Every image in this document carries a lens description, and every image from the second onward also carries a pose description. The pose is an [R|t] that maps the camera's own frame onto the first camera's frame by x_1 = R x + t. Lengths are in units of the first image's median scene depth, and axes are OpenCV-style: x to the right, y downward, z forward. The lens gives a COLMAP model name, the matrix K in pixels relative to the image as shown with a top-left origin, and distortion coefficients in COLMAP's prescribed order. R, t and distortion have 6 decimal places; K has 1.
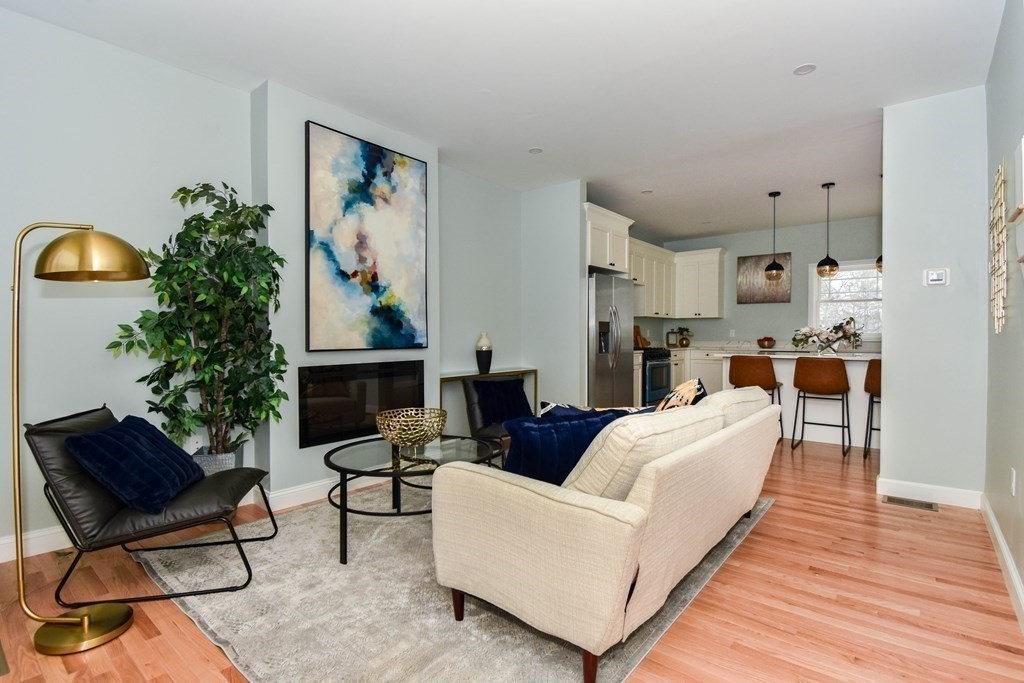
lens RADIAL K [[491.9, 0, 515.6], [0, 491.9, 339.0], [0, 0, 1]] dist [-0.000561, -0.000035]
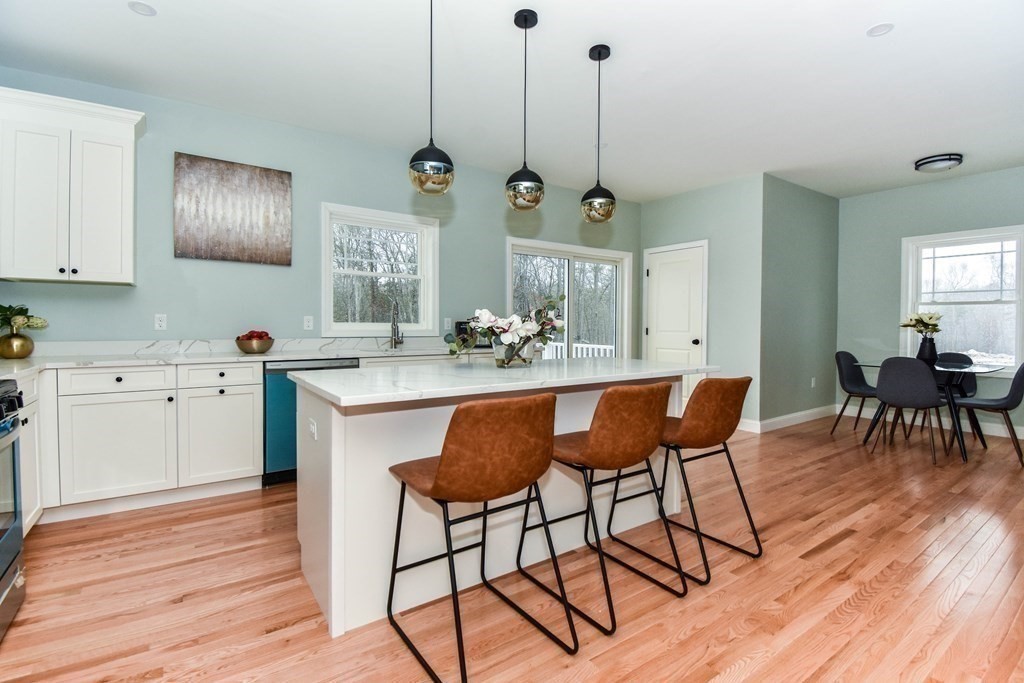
lens RADIAL K [[473.7, 0, 508.8], [0, 473.7, 338.1], [0, 0, 1]] dist [-0.002202, -0.000491]
pose [[0.261510, -0.021581, 0.964960, 0.117469], [0.007077, 0.999766, 0.020442, -0.004731], [-0.965175, 0.001483, 0.261601, 0.612767]]
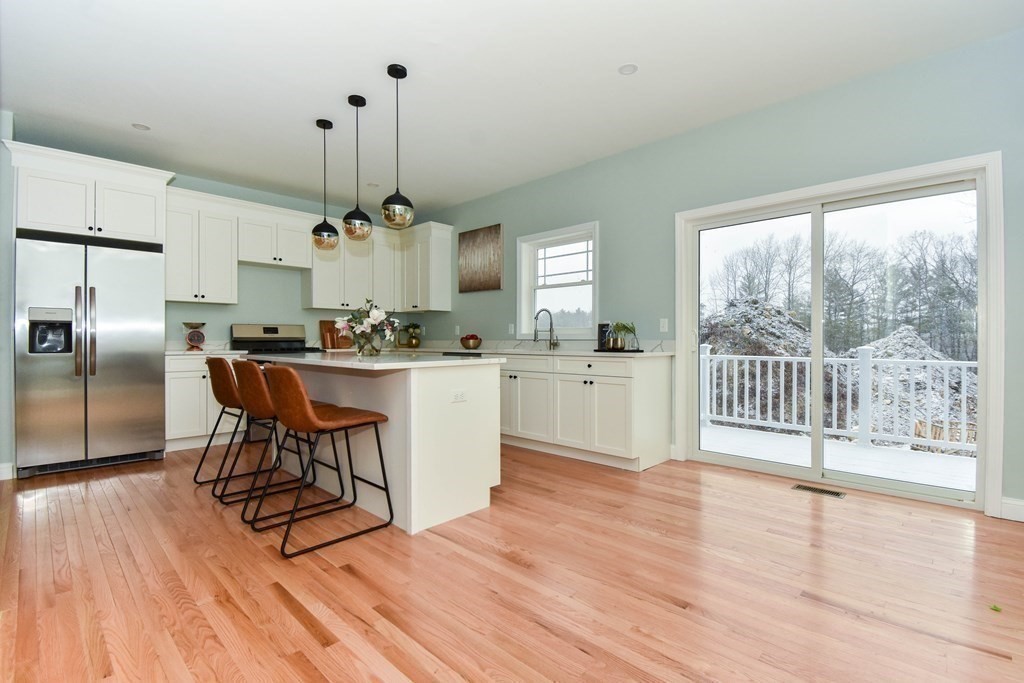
lens RADIAL K [[473.7, 0, 508.8], [0, 473.7, 338.1], [0, 0, 1]] dist [-0.002202, -0.000491]
pose [[0.996698, -0.001733, -0.081181, 0.606459], [0.000443, 0.999873, -0.015900, 0.013247], [0.081199, 0.015812, 0.996573, 0.259589]]
